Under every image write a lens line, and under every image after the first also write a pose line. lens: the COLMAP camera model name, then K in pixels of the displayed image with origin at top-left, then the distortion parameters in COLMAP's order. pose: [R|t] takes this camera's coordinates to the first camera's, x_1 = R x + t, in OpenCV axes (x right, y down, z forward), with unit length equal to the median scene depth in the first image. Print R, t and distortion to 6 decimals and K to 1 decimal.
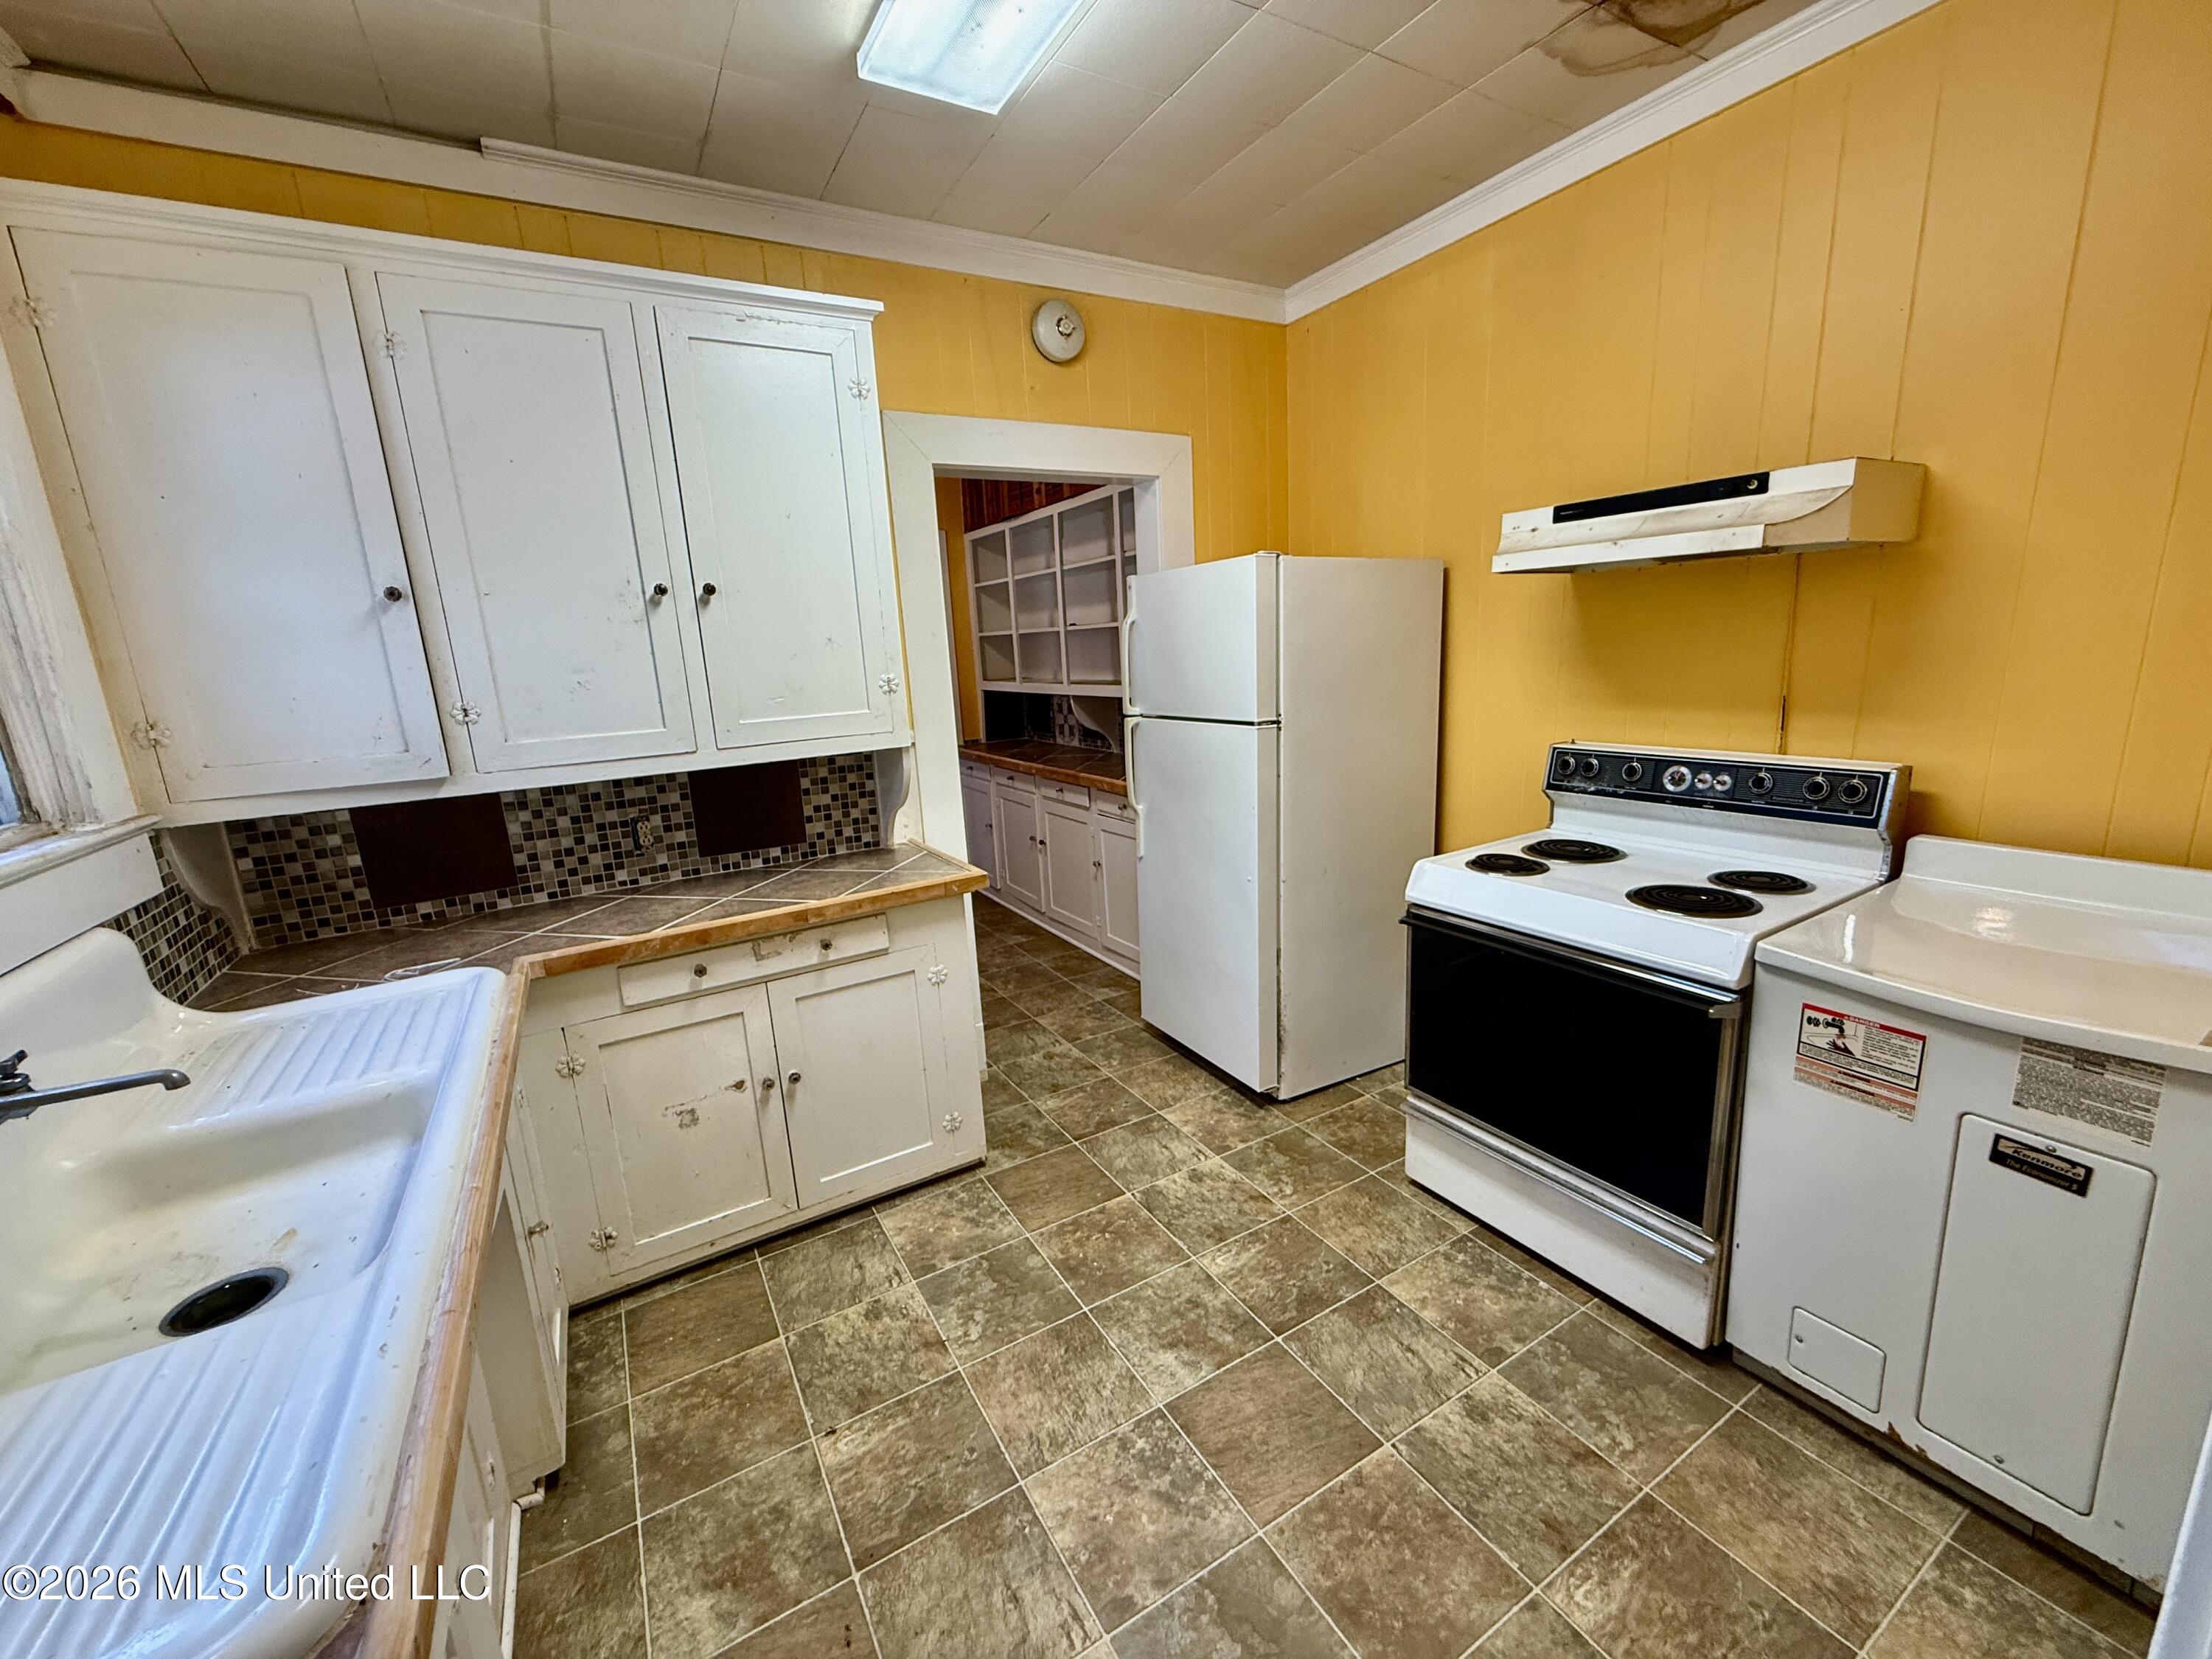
lens RADIAL K [[880.0, 0, 1101.1], [0, 880.0, 833.4], [0, 0, 1]] dist [-0.000449, -0.000567]
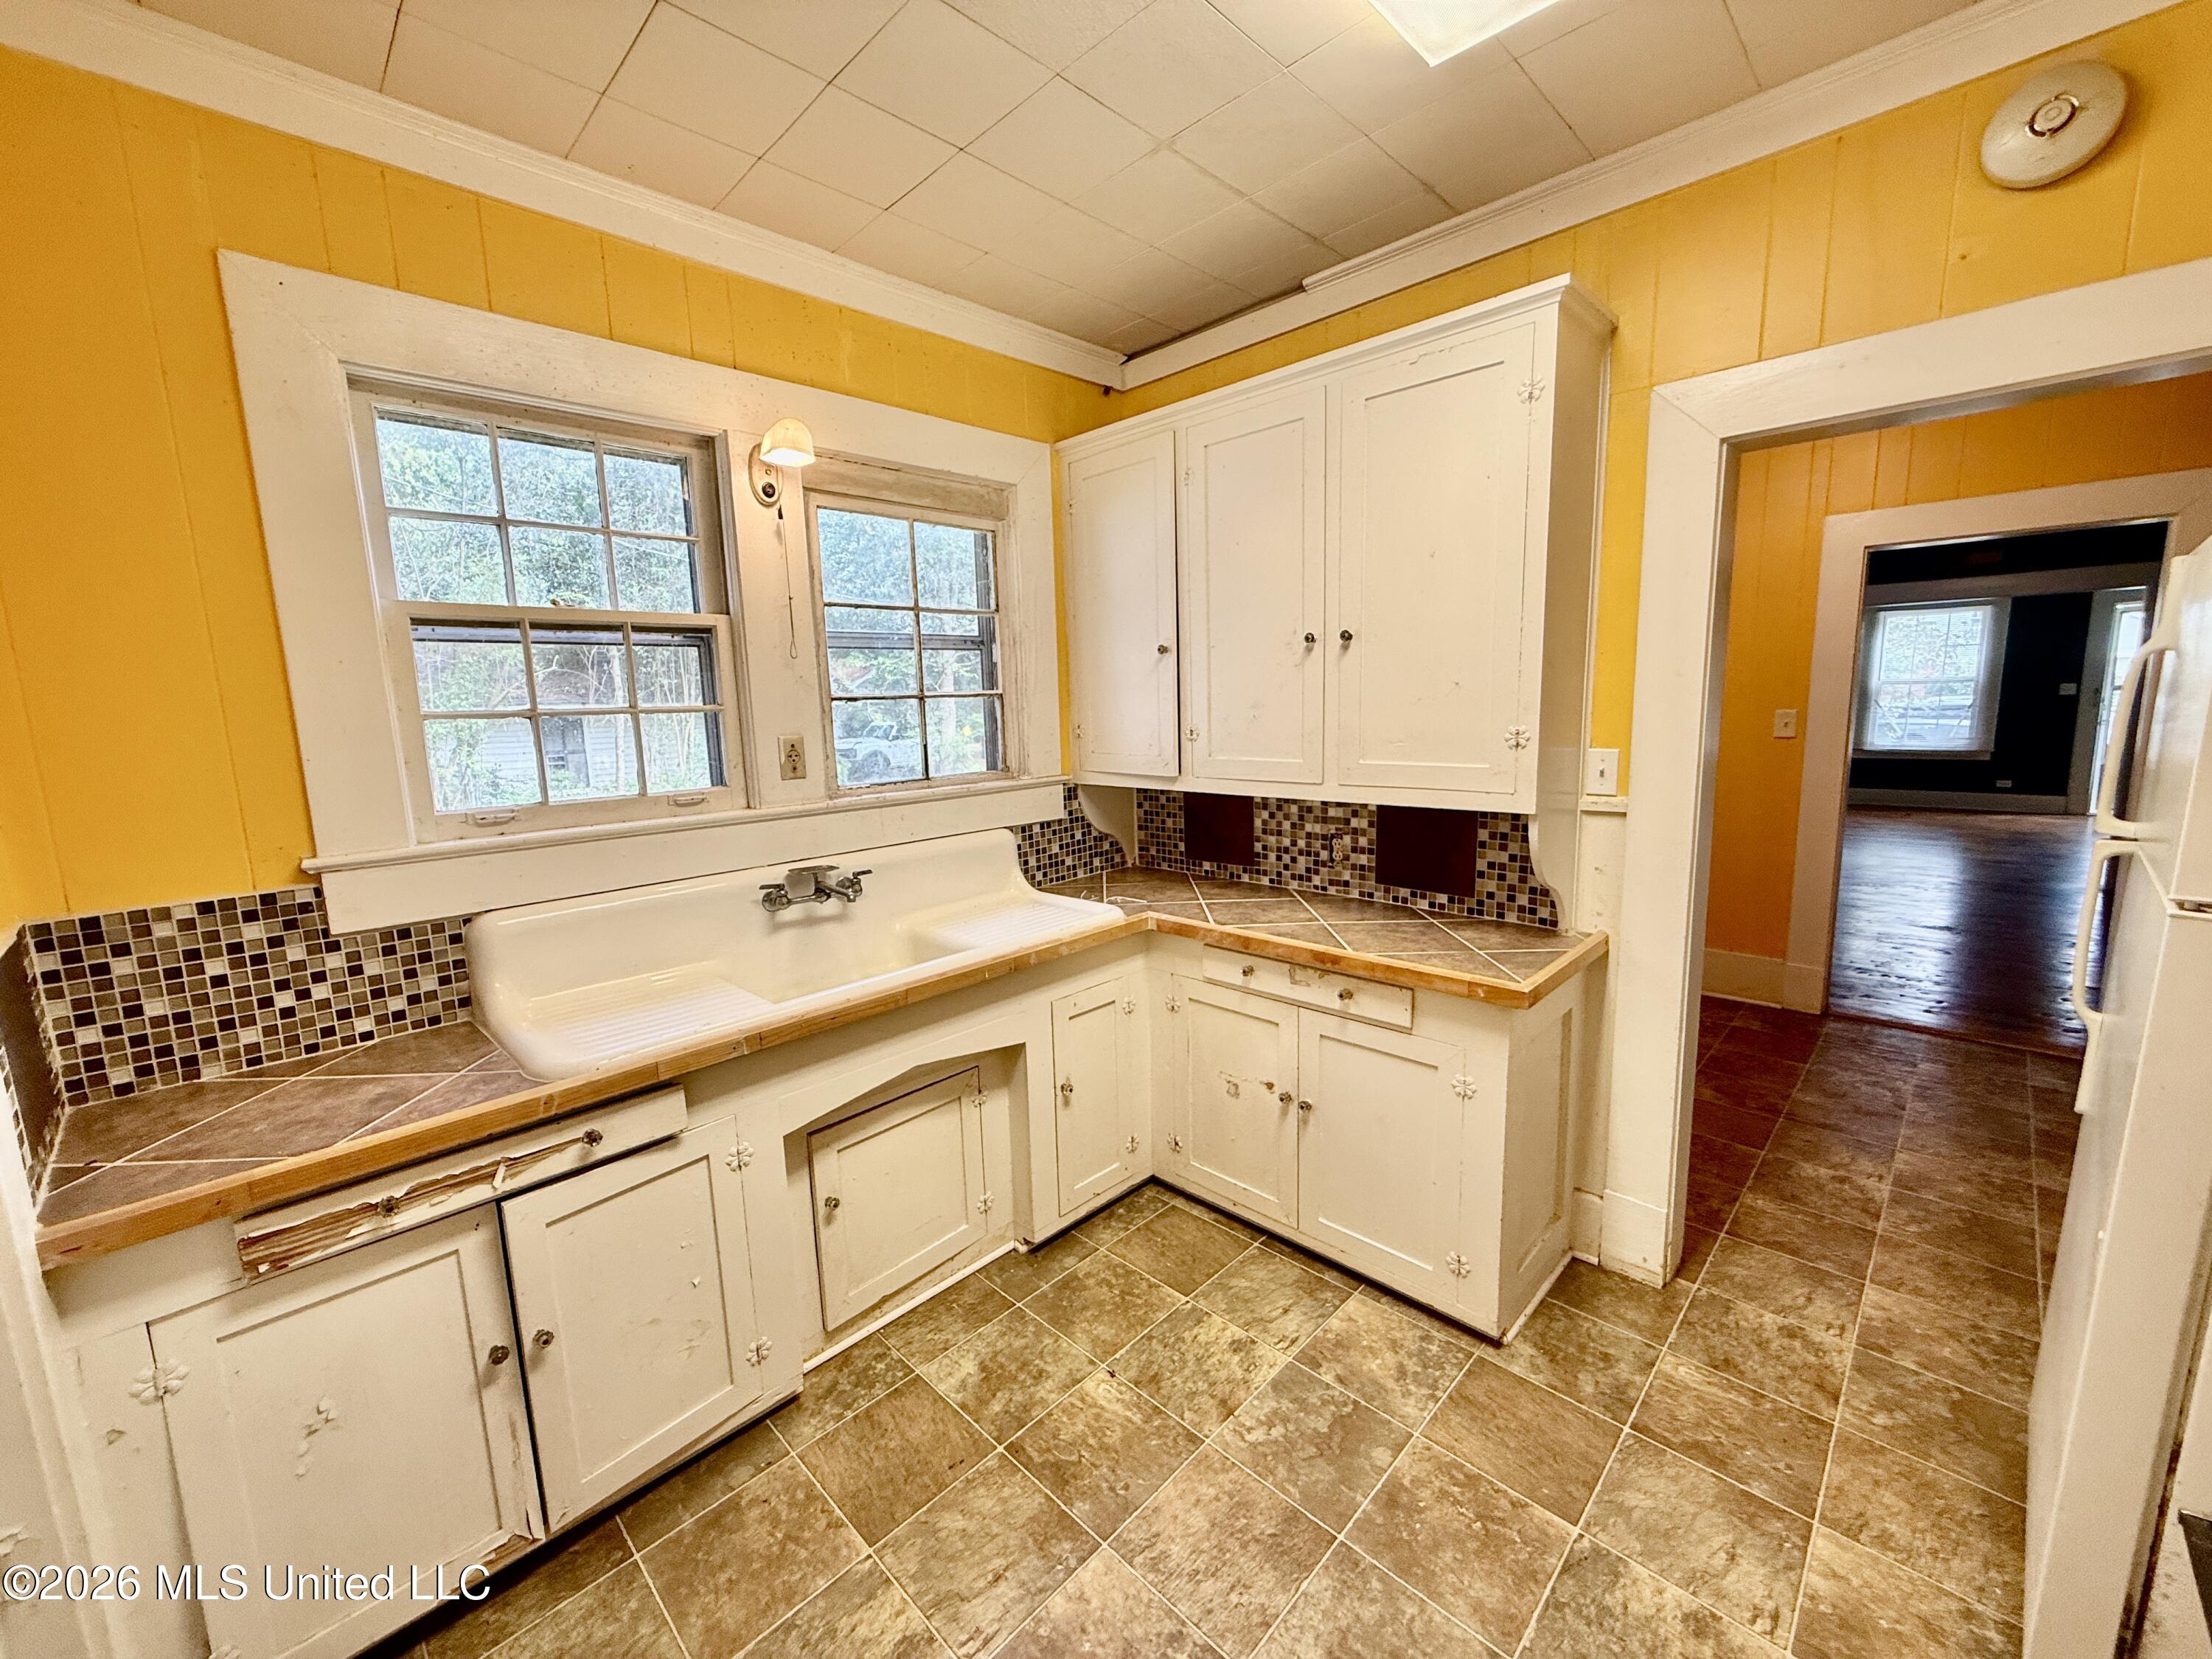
lens RADIAL K [[880.0, 0, 1101.1], [0, 880.0, 833.4], [0, 0, 1]] dist [-0.000449, -0.000567]
pose [[0.254378, 0.193099, -0.947631, 0.494184], [-0.189441, 0.970830, 0.146974, -0.136037], [0.948369, 0.142133, 0.283539, 0.422067]]
